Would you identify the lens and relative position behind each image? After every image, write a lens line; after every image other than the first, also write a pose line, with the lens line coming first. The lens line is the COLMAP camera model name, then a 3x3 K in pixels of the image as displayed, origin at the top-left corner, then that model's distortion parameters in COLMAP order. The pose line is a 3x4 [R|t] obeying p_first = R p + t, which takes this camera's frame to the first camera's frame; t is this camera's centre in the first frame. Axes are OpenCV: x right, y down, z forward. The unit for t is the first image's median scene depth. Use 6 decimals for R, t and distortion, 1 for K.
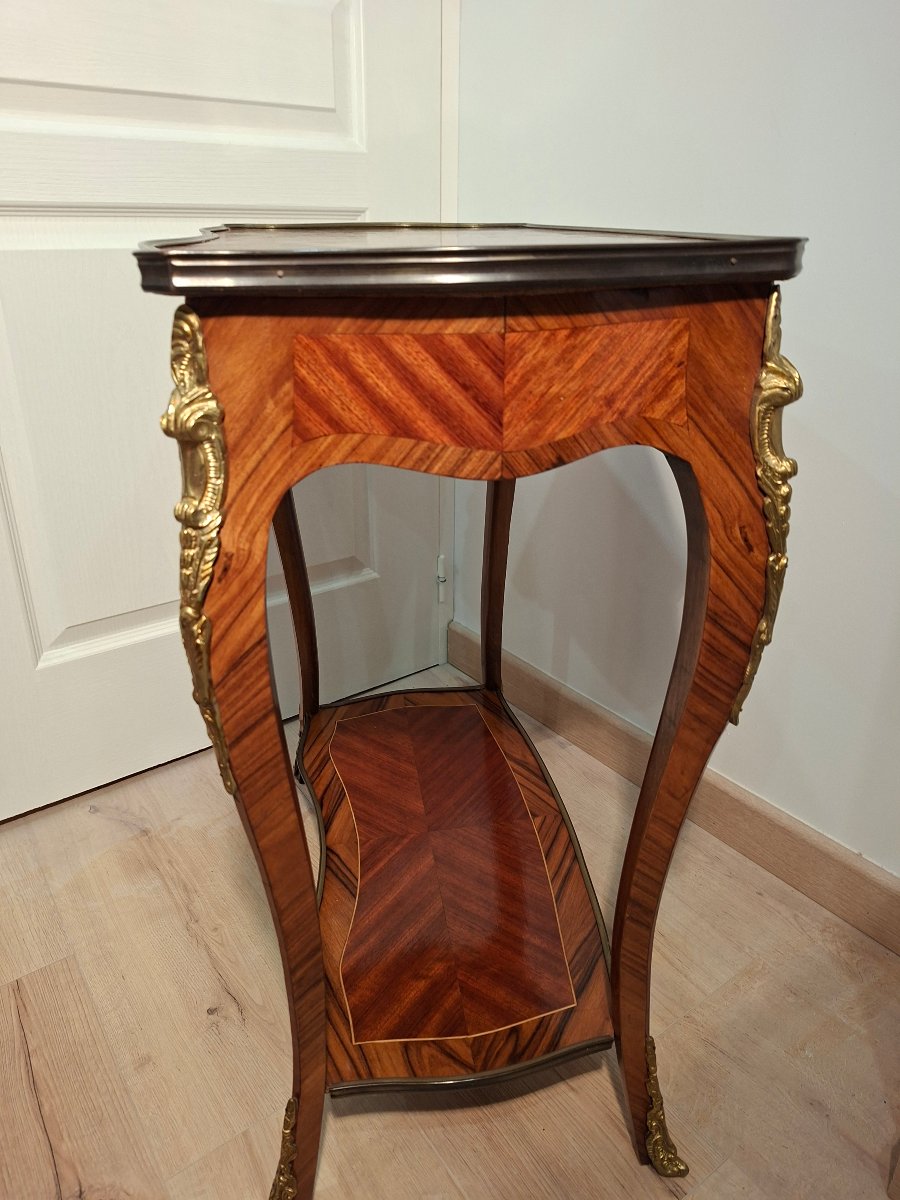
lens RADIAL K [[822.3, 0, 446.4], [0, 822.3, 593.3], [0, 0, 1]] dist [0.104502, -0.161521]
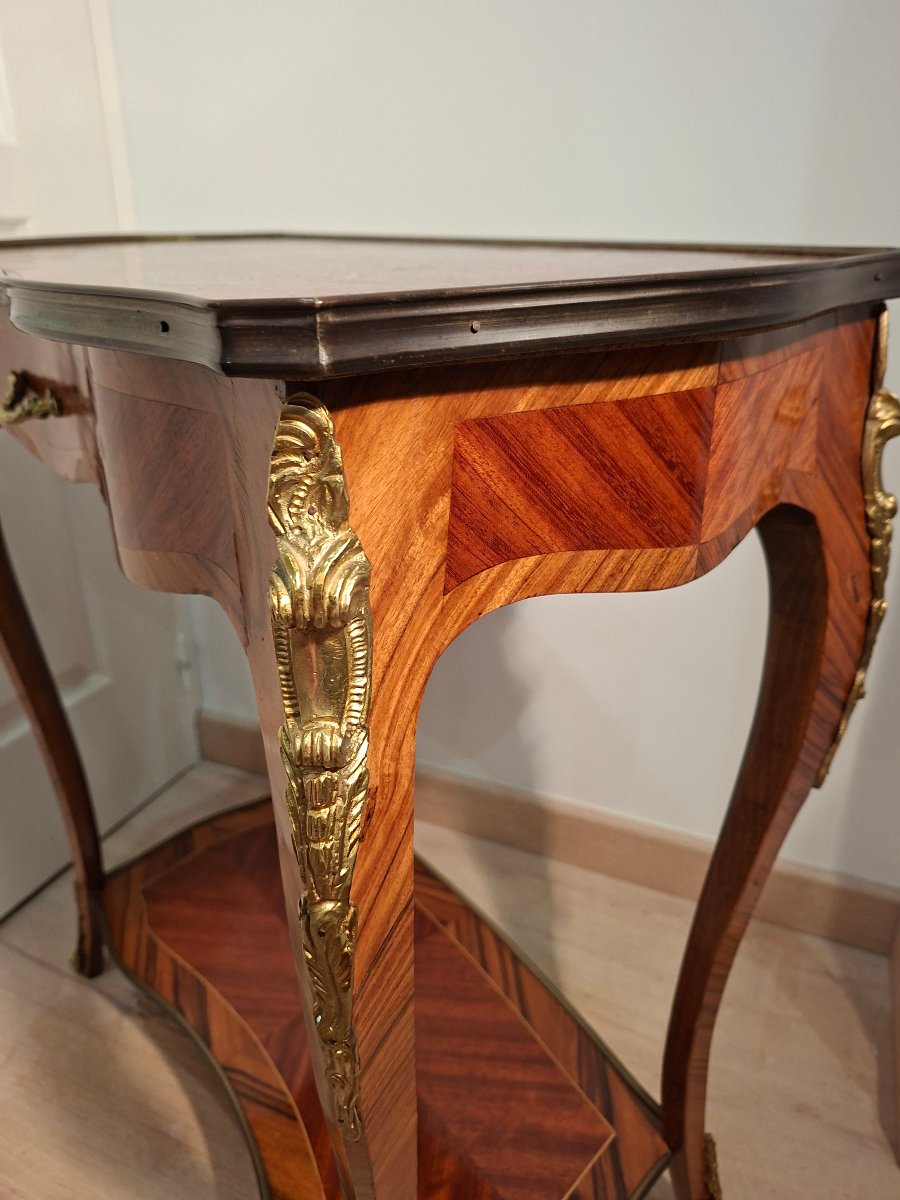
lens RADIAL K [[836.2, 0, 439.5], [0, 836.2, 600.1], [0, 0, 1]] dist [0.065684, -0.114709]
pose [[0.883678, -0.200347, 0.423053, -0.456061], [0.209214, 0.977526, 0.025922, -0.190330], [-0.418739, 0.065602, 0.905734, 0.429900]]
